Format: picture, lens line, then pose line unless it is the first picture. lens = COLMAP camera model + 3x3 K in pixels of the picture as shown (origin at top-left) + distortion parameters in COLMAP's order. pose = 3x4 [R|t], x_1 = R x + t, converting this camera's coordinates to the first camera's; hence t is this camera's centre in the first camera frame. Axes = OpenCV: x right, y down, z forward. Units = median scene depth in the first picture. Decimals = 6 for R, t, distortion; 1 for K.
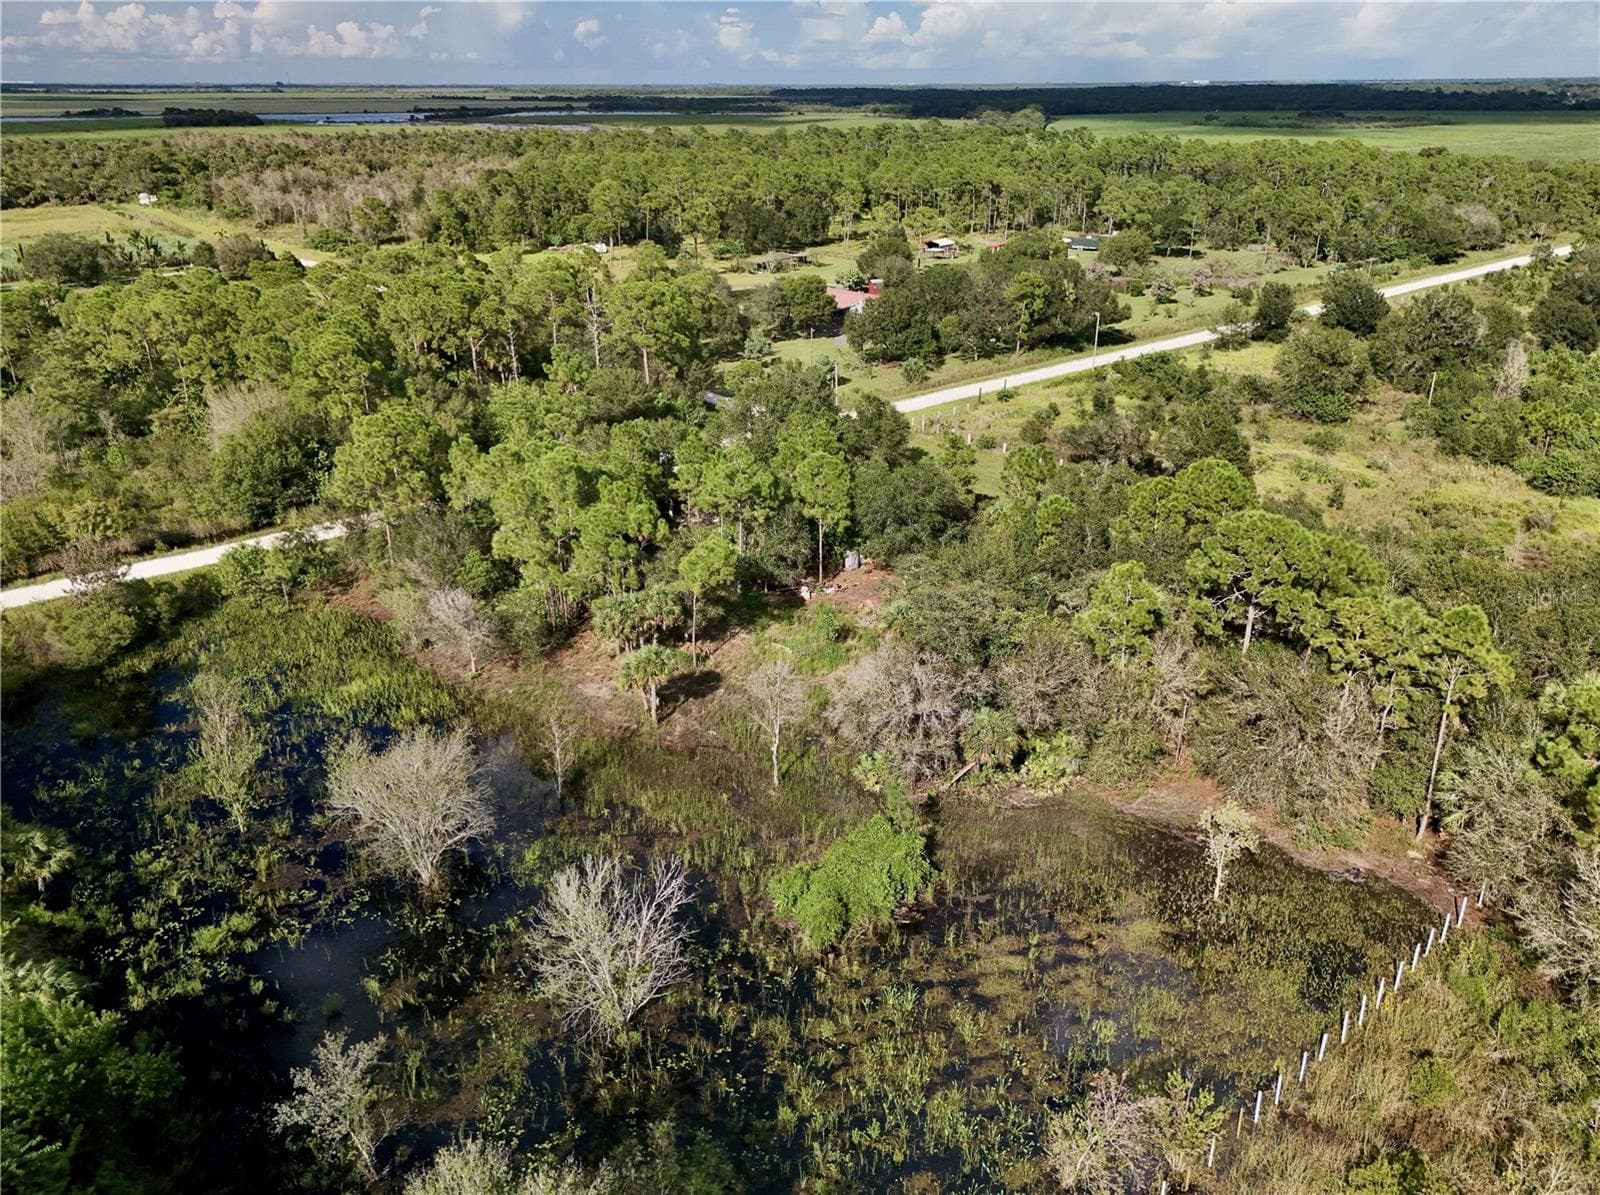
lens RADIAL K [[1183.5, 0, 802.8], [0, 1183.5, 572.2], [0, 0, 1]] dist [0.053161, -0.060773]
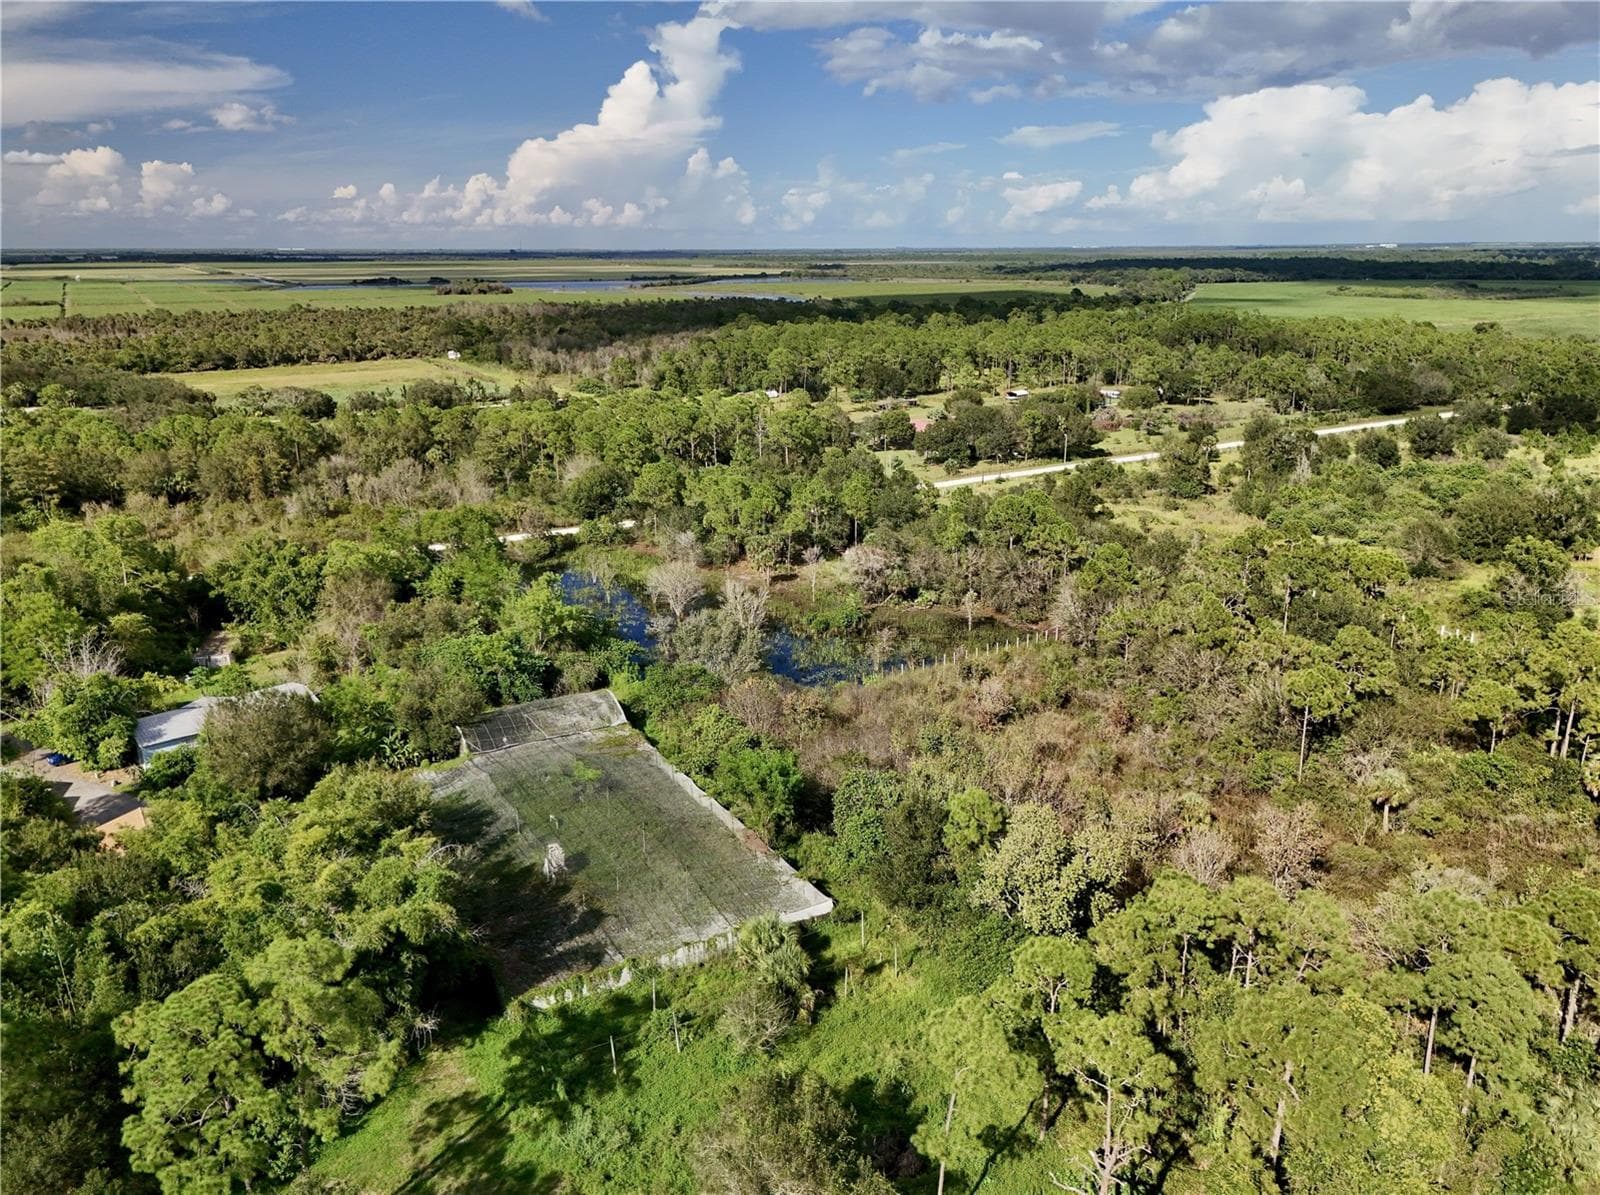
lens RADIAL K [[1169.2, 0, 802.2], [0, 1169.2, 597.7], [0, 0, 1]] dist [0.051119, -0.047276]
pose [[0.988656, 0.041039, -0.144484, 0.112125], [-0.055156, 0.993939, -0.095100, 0.148368], [0.139705, 0.101990, 0.984927, -0.511950]]
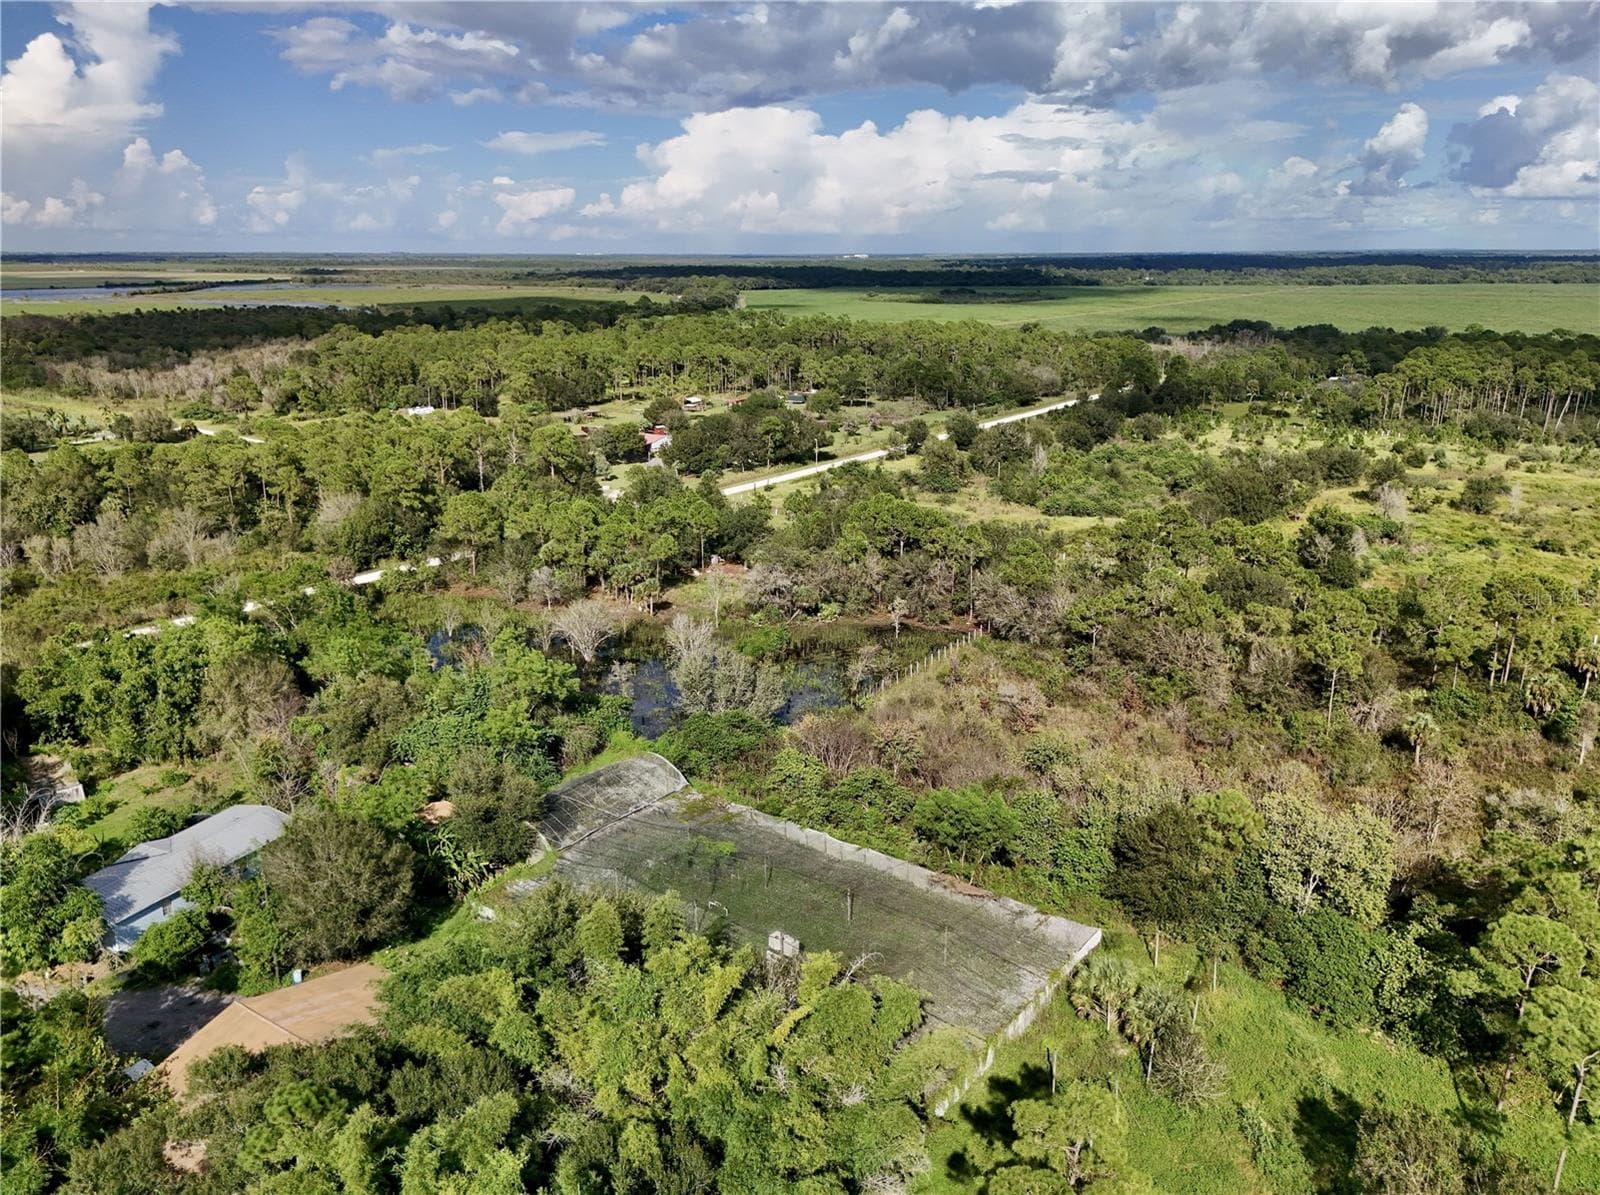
lens RADIAL K [[1170.8, 0, 800.9], [0, 1170.8, 598.3], [0, 0, 1]] dist [0.052690, -0.050866]
pose [[0.968853, -0.067516, 0.238256, -0.149141], [0.091941, 0.991419, -0.092930, 0.128726], [-0.229938, 0.111941, 0.966746, -0.463871]]
